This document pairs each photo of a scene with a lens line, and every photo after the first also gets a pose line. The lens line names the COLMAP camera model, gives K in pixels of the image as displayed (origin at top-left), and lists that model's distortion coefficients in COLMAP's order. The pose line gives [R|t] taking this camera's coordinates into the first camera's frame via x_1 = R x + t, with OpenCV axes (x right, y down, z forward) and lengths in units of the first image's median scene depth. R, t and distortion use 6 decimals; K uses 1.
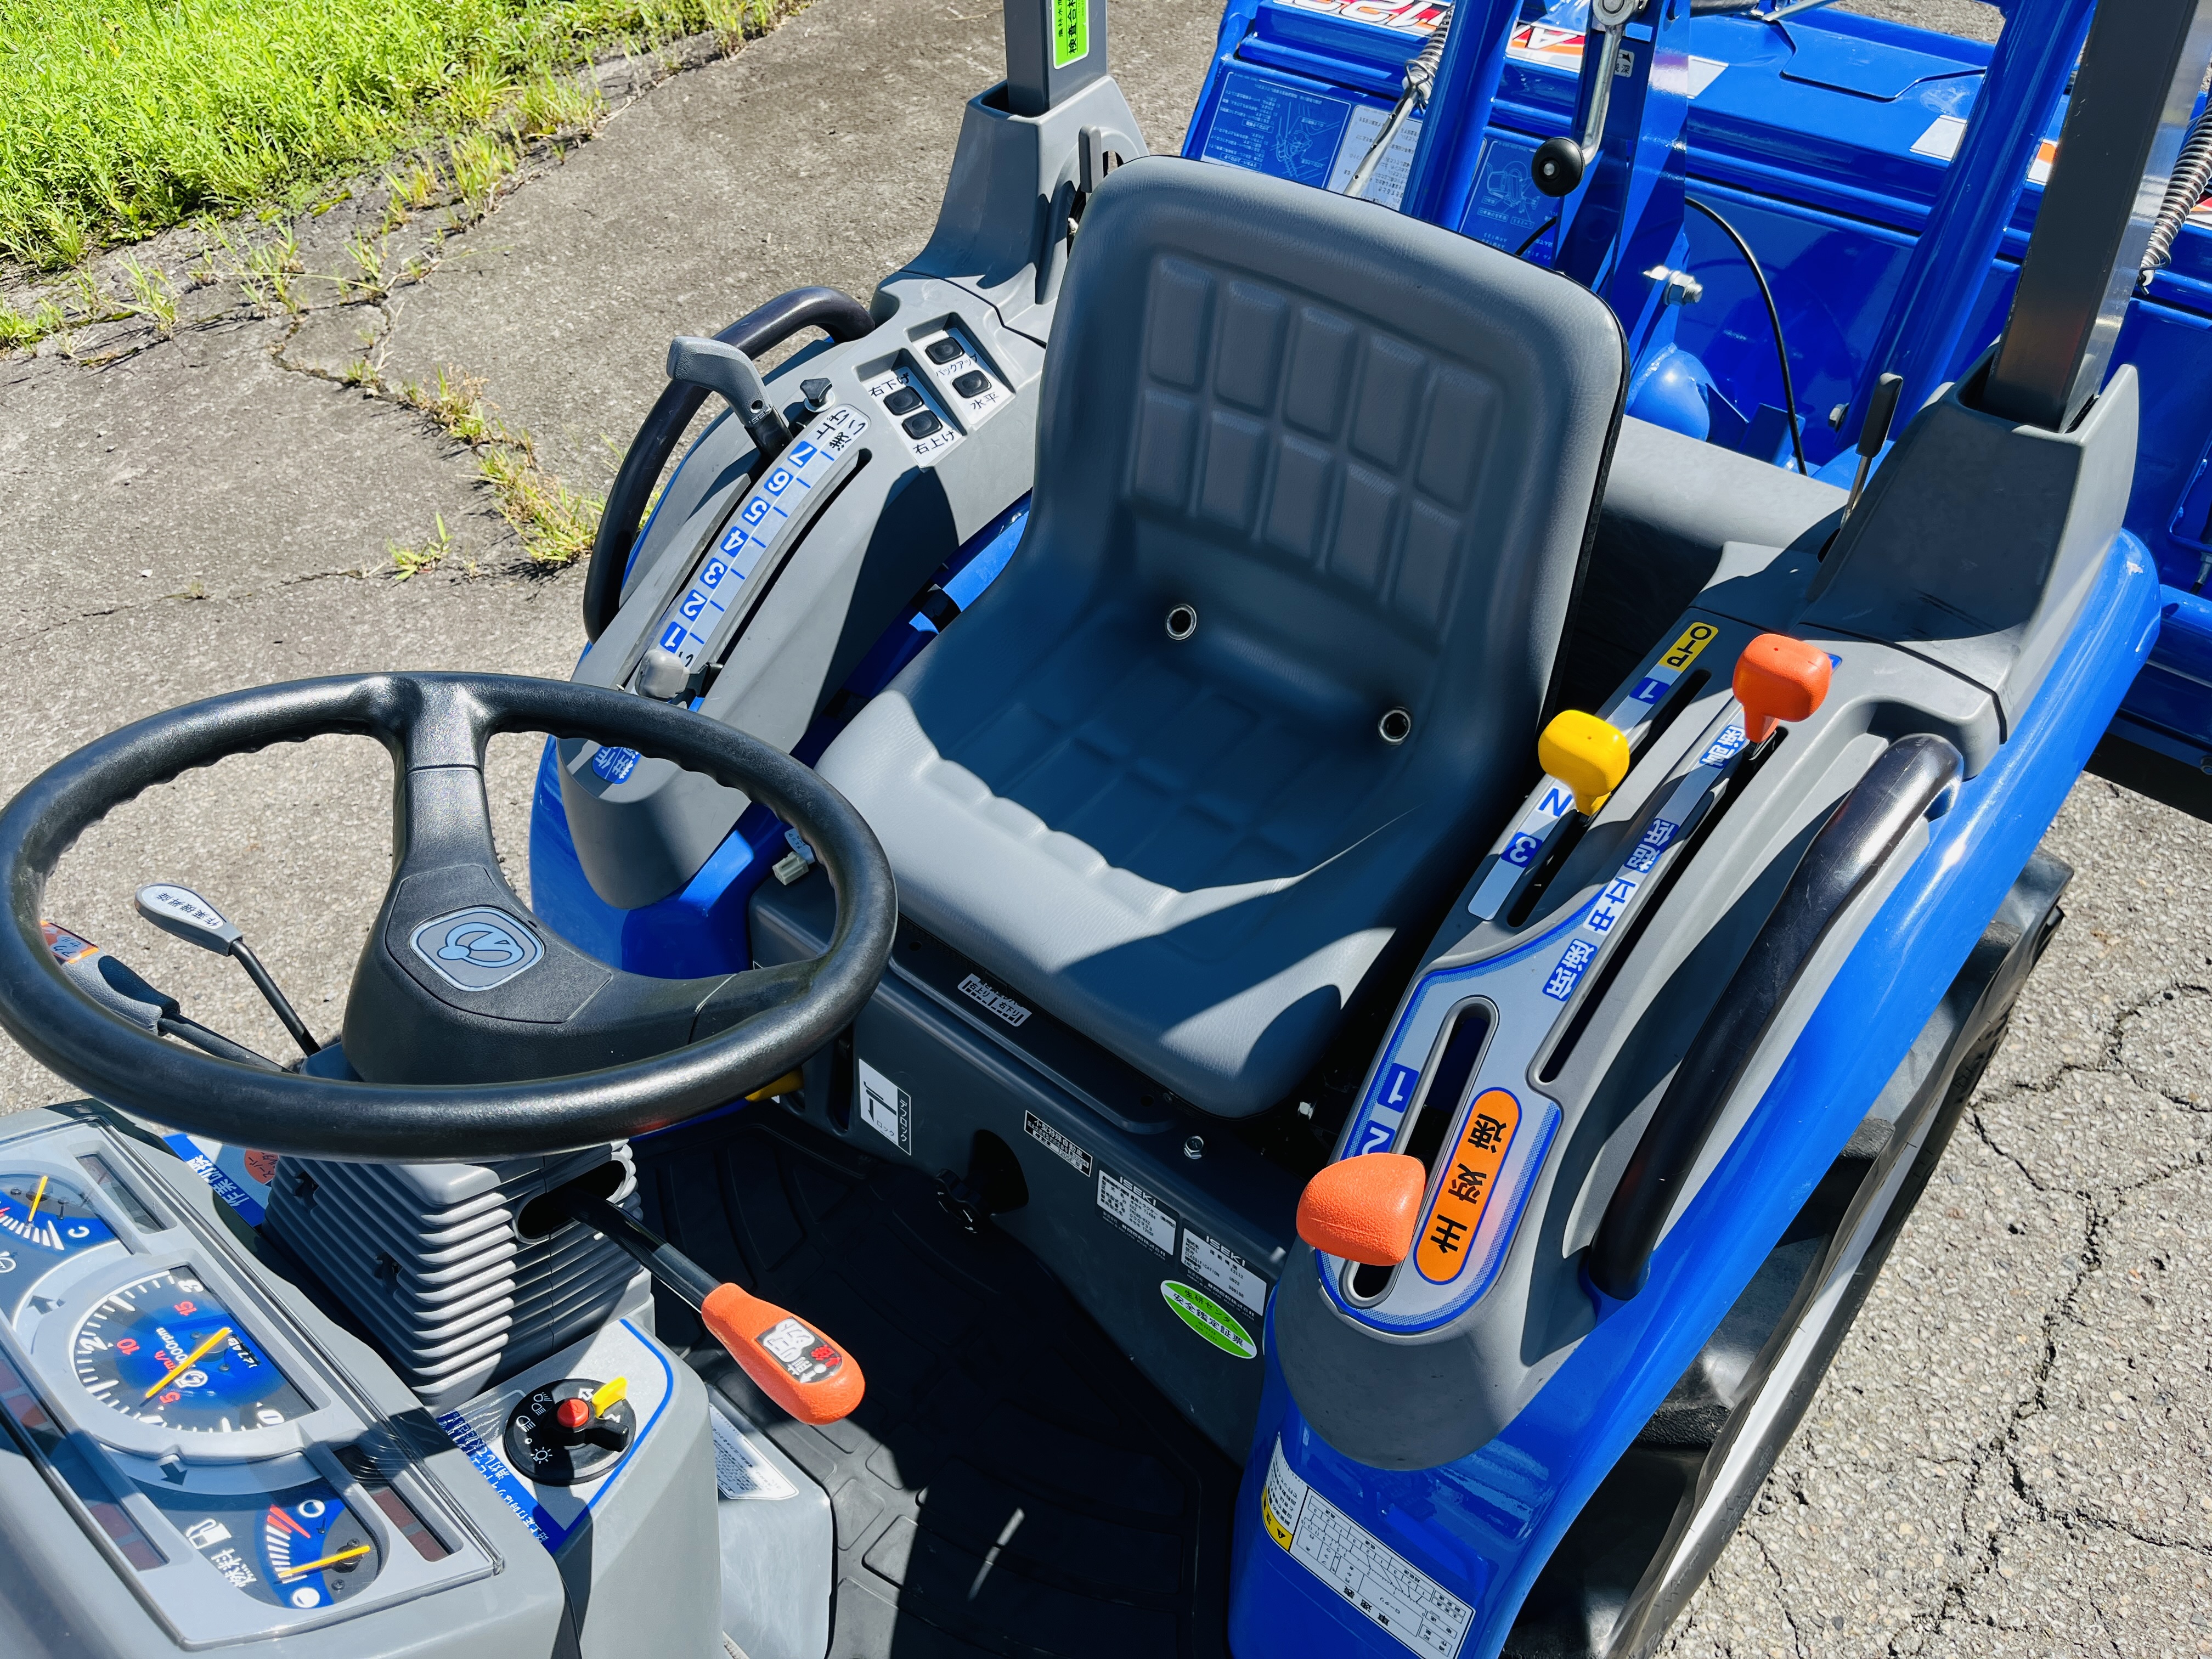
lens RADIAL K [[1659.8, 0, 1127.1], [0, 1659.8, 807.5], [0, 0, 1]] dist [0.042851, -0.069573]
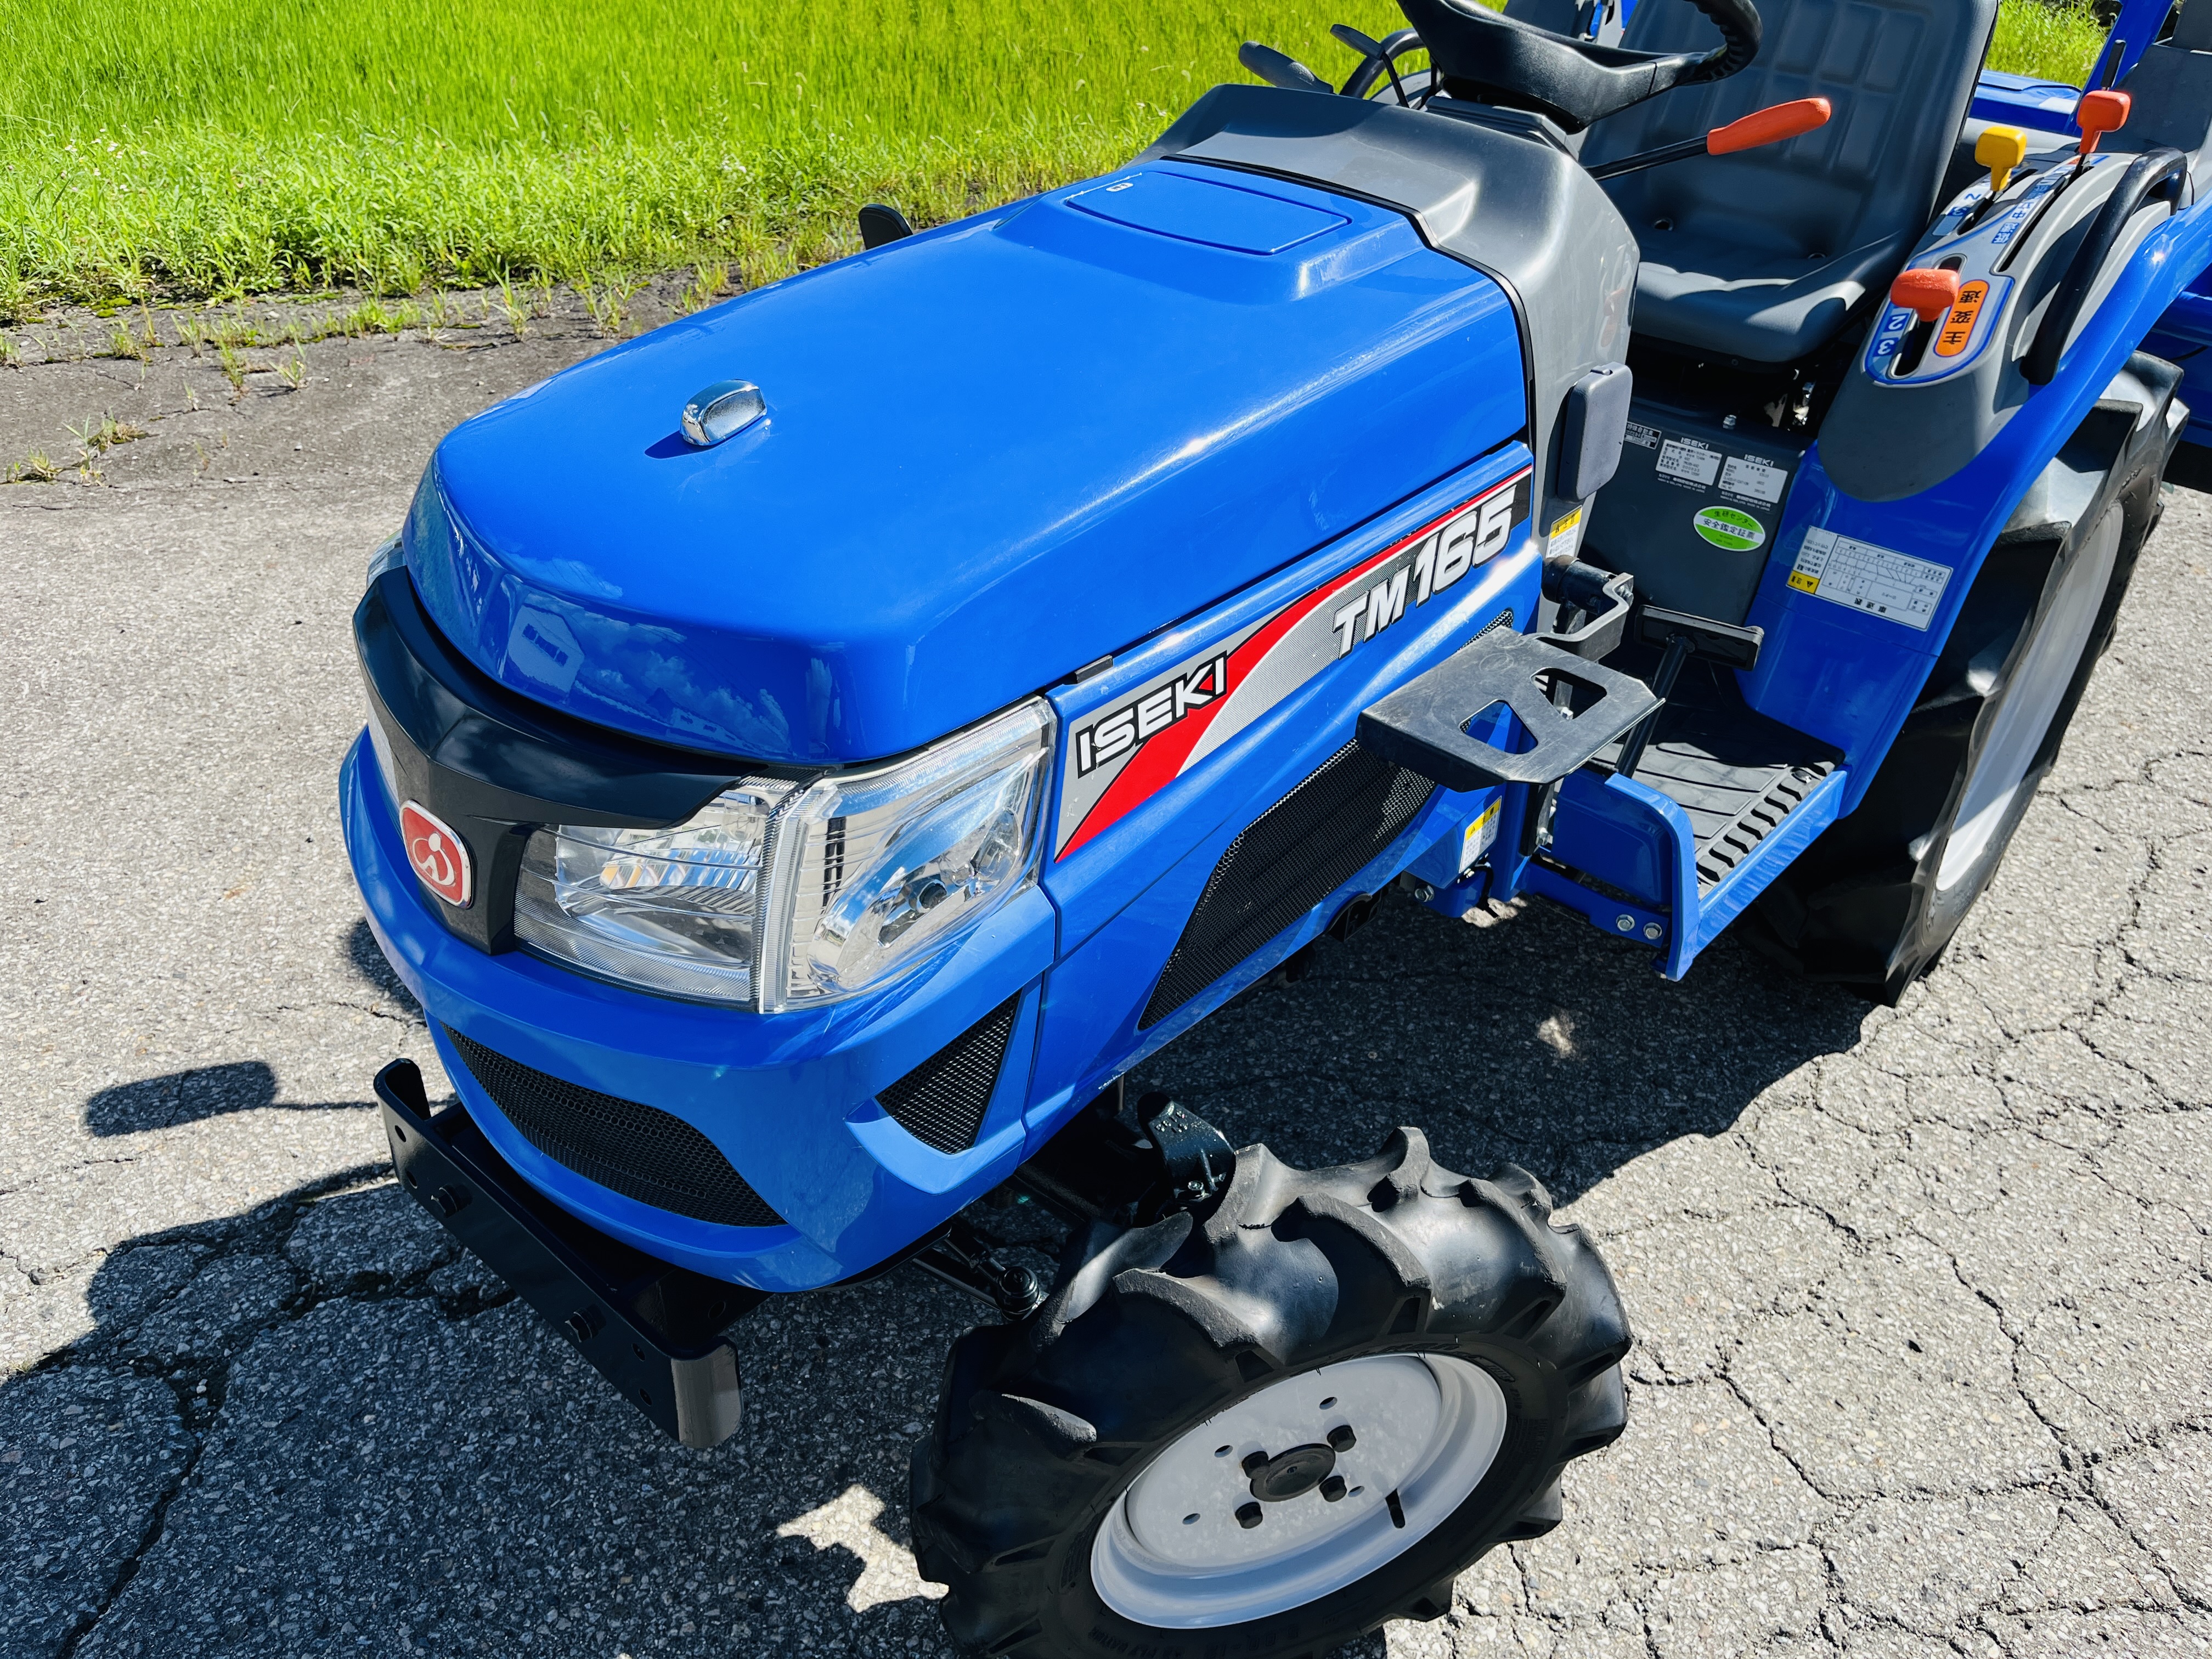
lens RADIAL K [[1659.8, 0, 1095.2], [0, 1659.8, 835.0], [0, 0, 1]] dist [0.042851, -0.069573]
pose [[0.990909, 0.115958, 0.068213, -0.457436], [-0.096674, 0.966348, -0.238380, 0.742990], [-0.093560, 0.229618, 0.968773, -0.326111]]
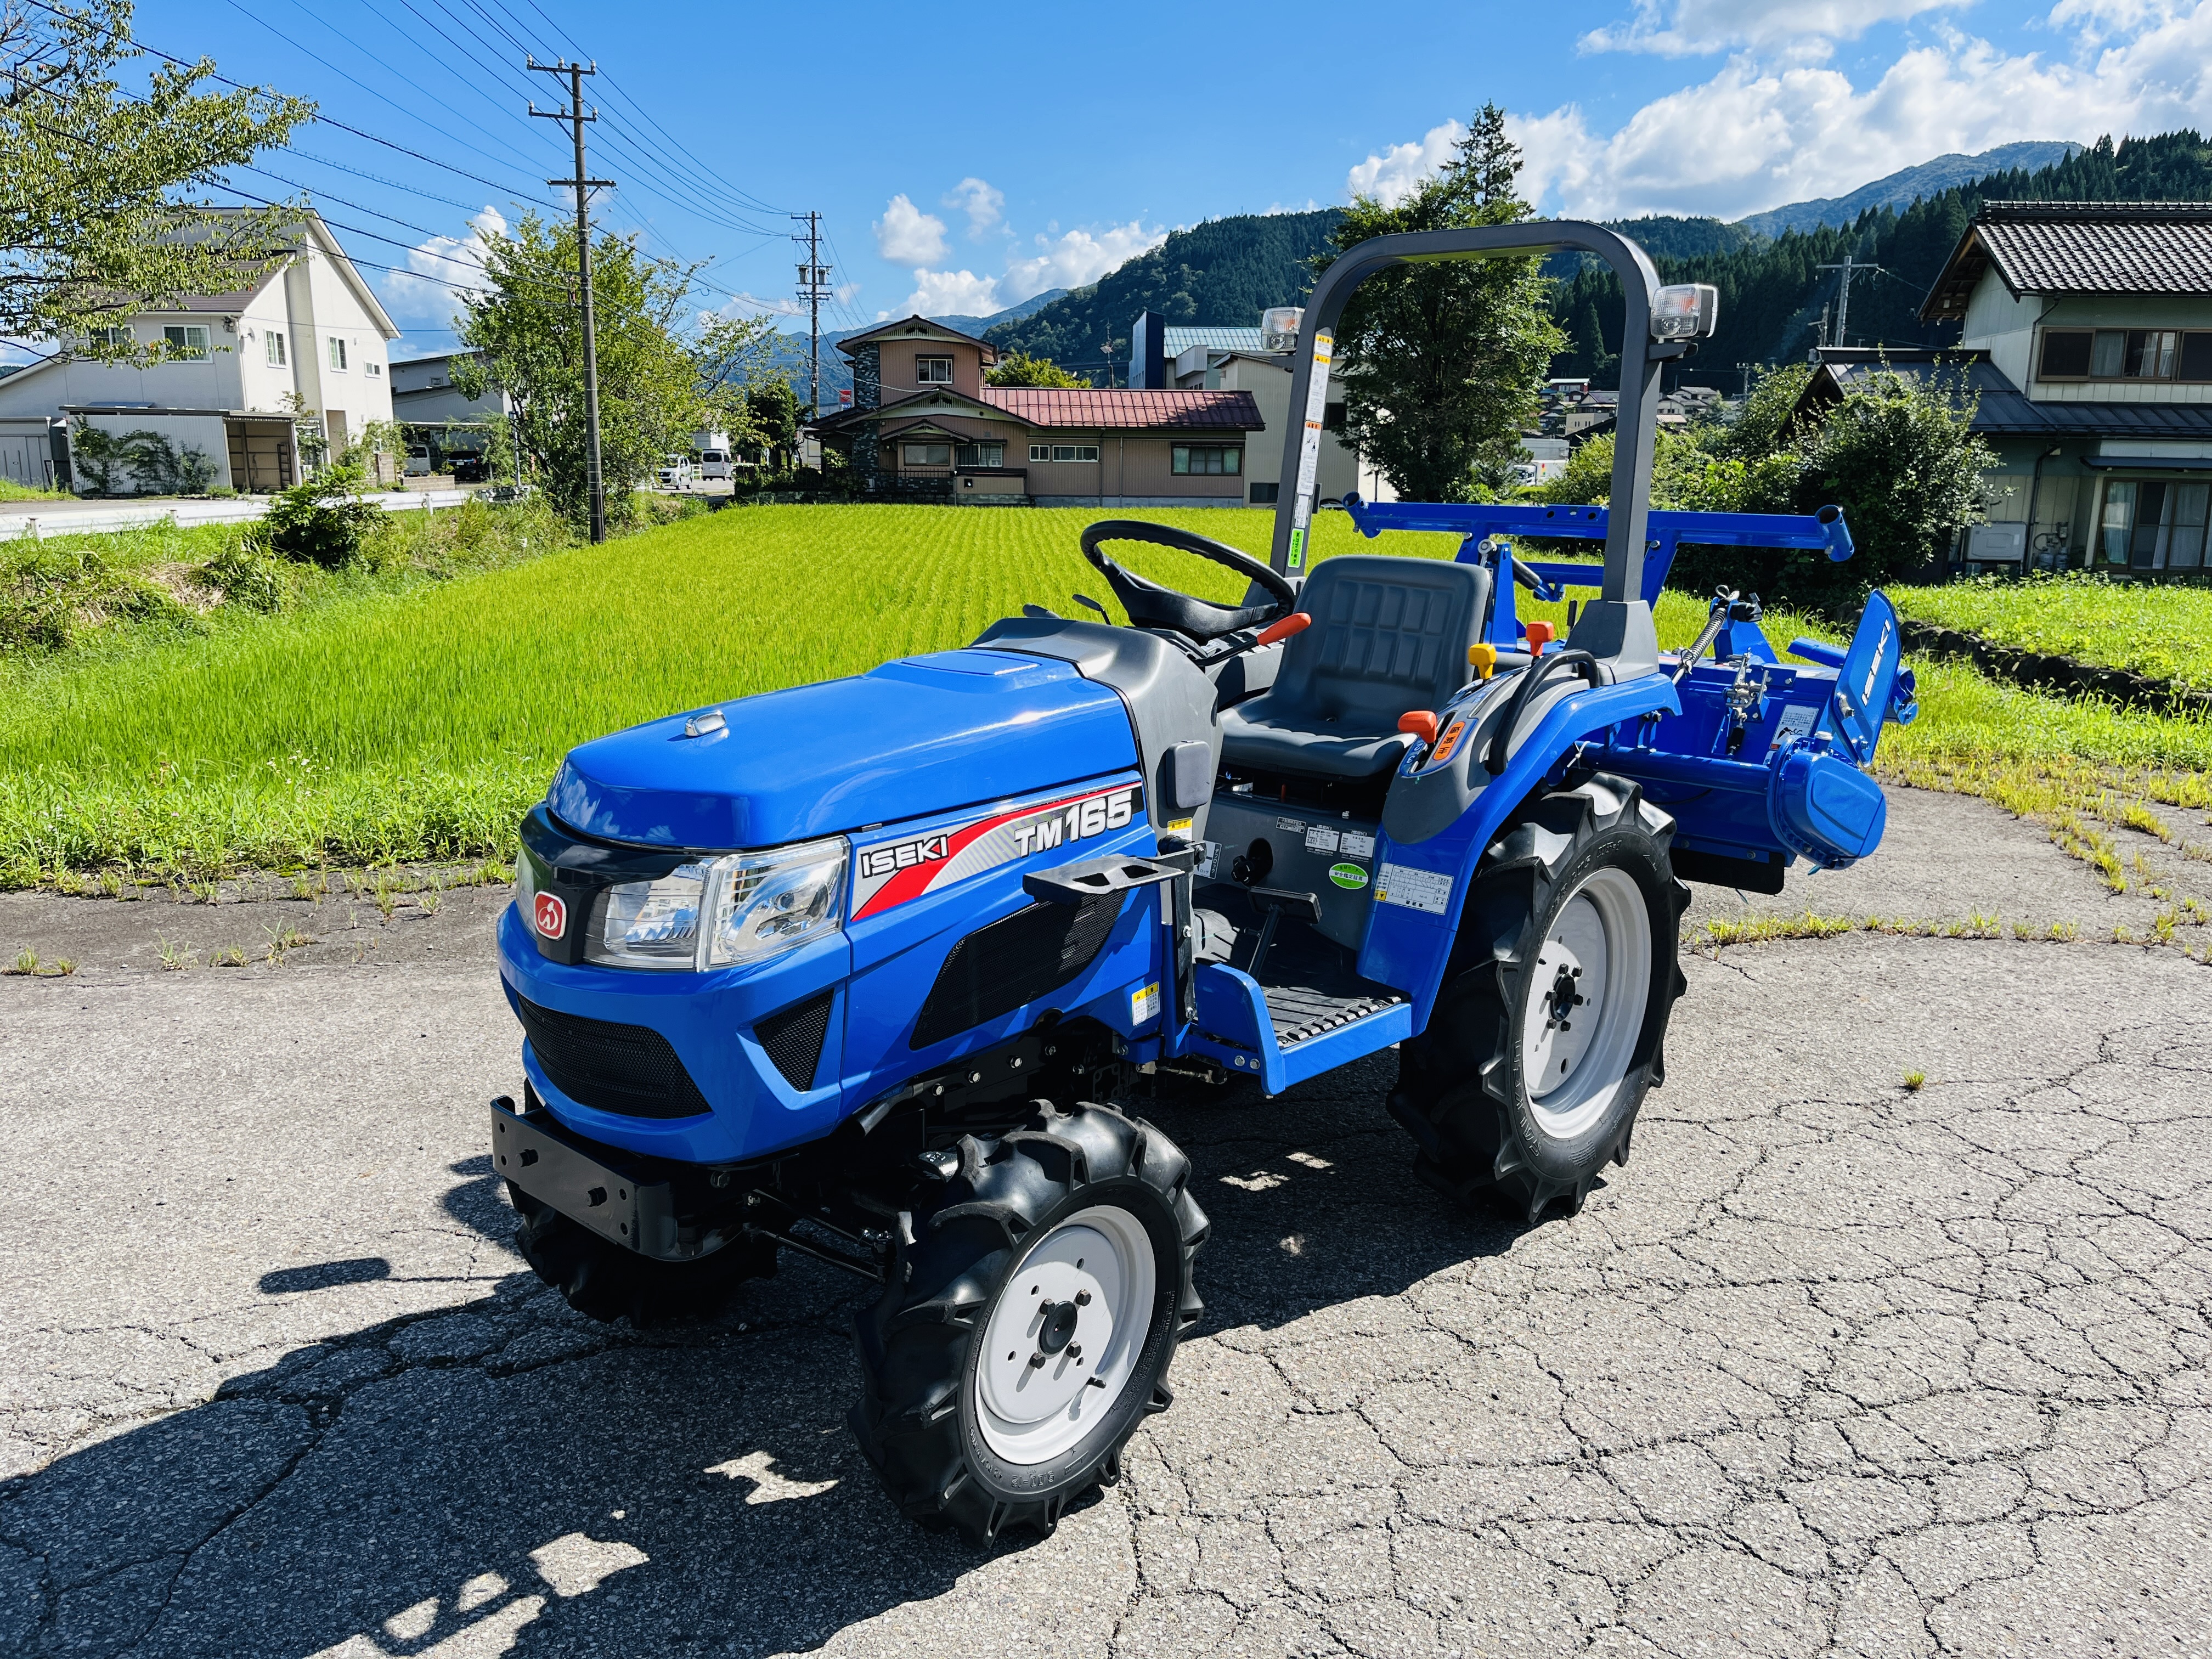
lens RADIAL K [[1659.8, 0, 1096.4], [0, 1659.8, 833.6], [0, 0, 1]] dist [0.042851, -0.069573]
pose [[0.992734, 0.119993, -0.008951, -0.233250], [-0.103105, 0.809946, -0.577371, 1.277797], [-0.062031, 0.574099, 0.816433, -0.814047]]
